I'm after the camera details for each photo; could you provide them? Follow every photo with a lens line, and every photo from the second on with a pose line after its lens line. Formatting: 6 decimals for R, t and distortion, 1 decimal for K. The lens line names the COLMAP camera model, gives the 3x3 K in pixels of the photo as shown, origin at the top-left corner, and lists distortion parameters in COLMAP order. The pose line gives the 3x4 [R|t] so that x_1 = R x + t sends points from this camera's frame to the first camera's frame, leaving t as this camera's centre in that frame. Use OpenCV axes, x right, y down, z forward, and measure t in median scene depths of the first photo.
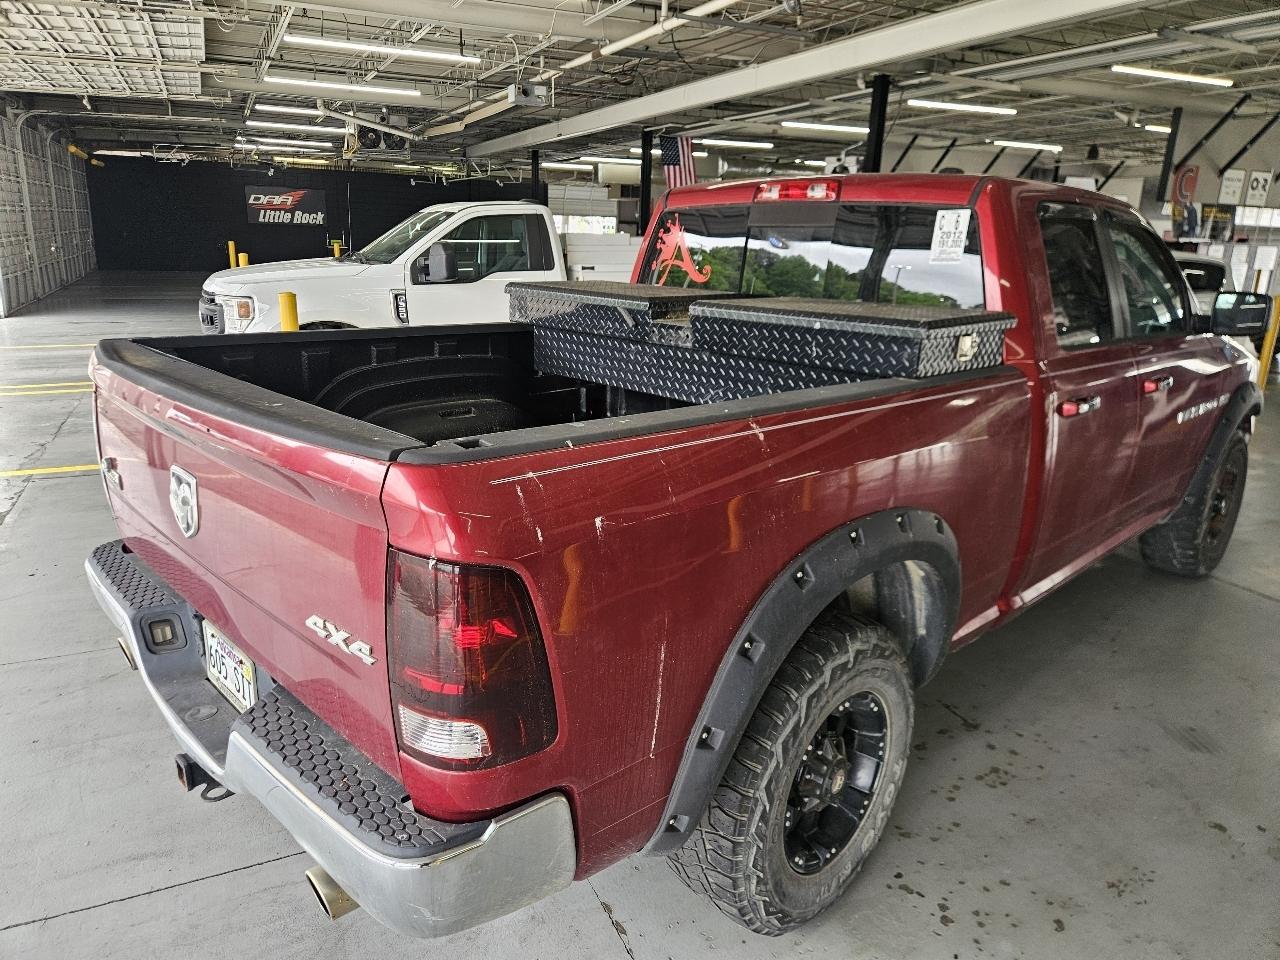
lens RADIAL K [[870.9, 0, 644.1], [0, 870.9, 476.3], [0, 0, 1]] dist [0.066806, -0.055846]
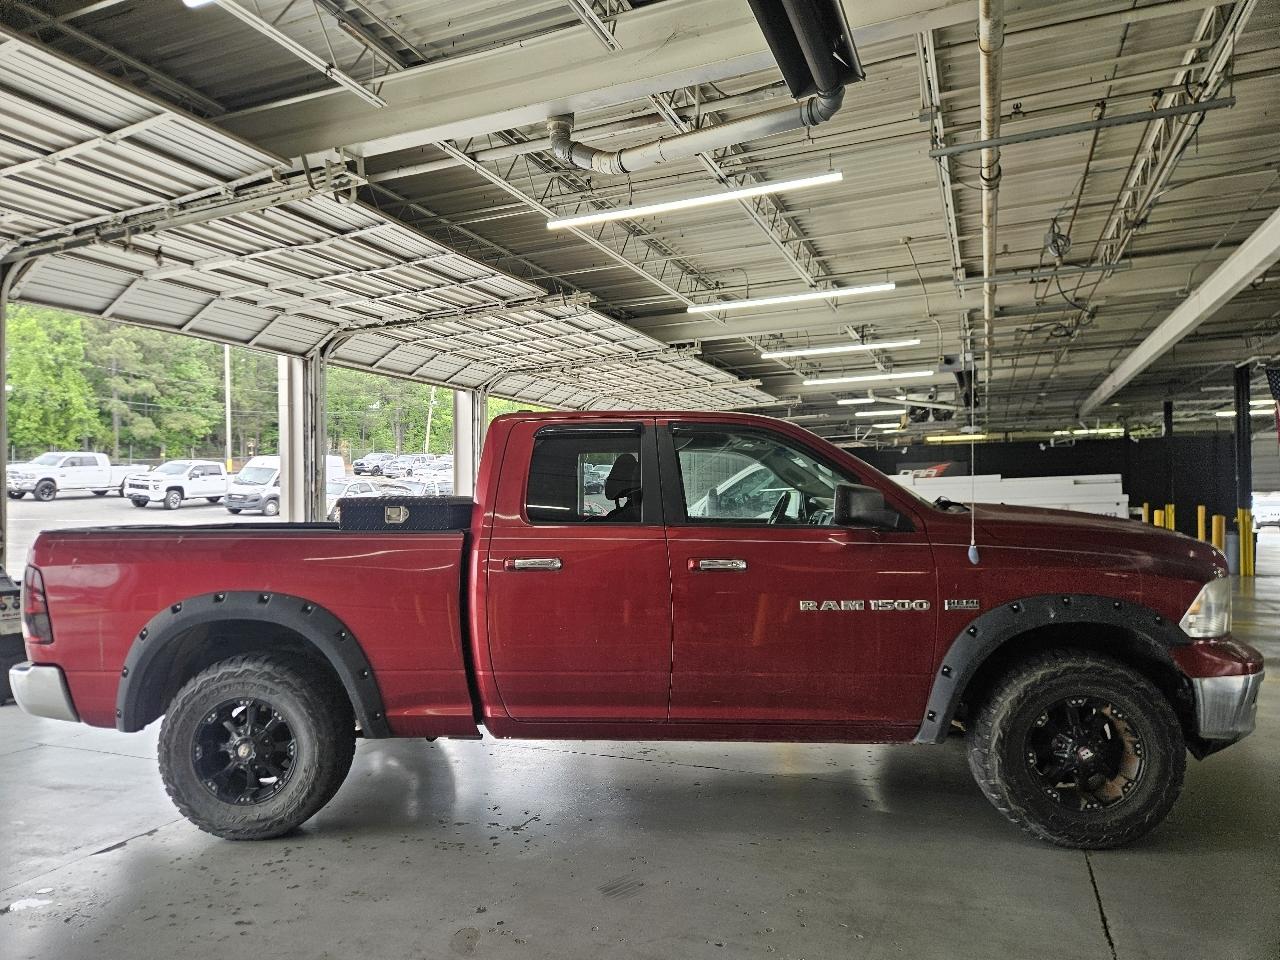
lens RADIAL K [[864.7, 0, 621.5], [0, 864.7, 481.2], [0, 0, 1]] dist [0.069611, -0.053413]
pose [[0.658084, -0.057406, -0.750753, 1.324386], [-0.170978, 0.959648, -0.223252, 0.079748], [0.733275, 0.275281, 0.621714, 0.202976]]
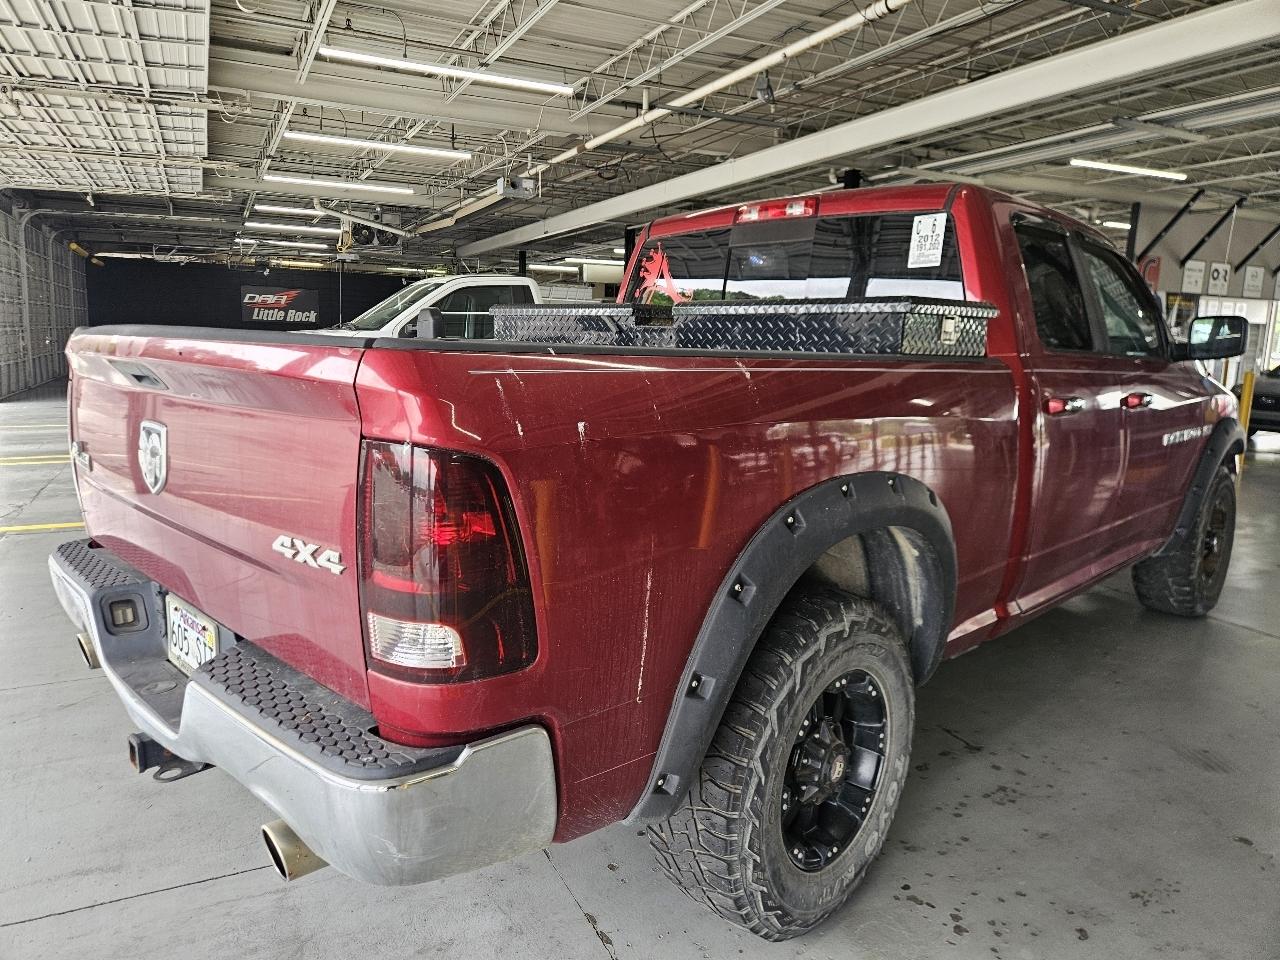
lens RADIAL K [[866.9, 0, 635.3], [0, 866.9, 473.4], [0, 0, 1]] dist [0.076260, -0.067187]
pose [[0.999952, -0.006014, 0.007710, -0.000203], [0.006909, 0.992525, -0.121849, 0.115293], [-0.006919, 0.121896, 0.992519, 0.027381]]
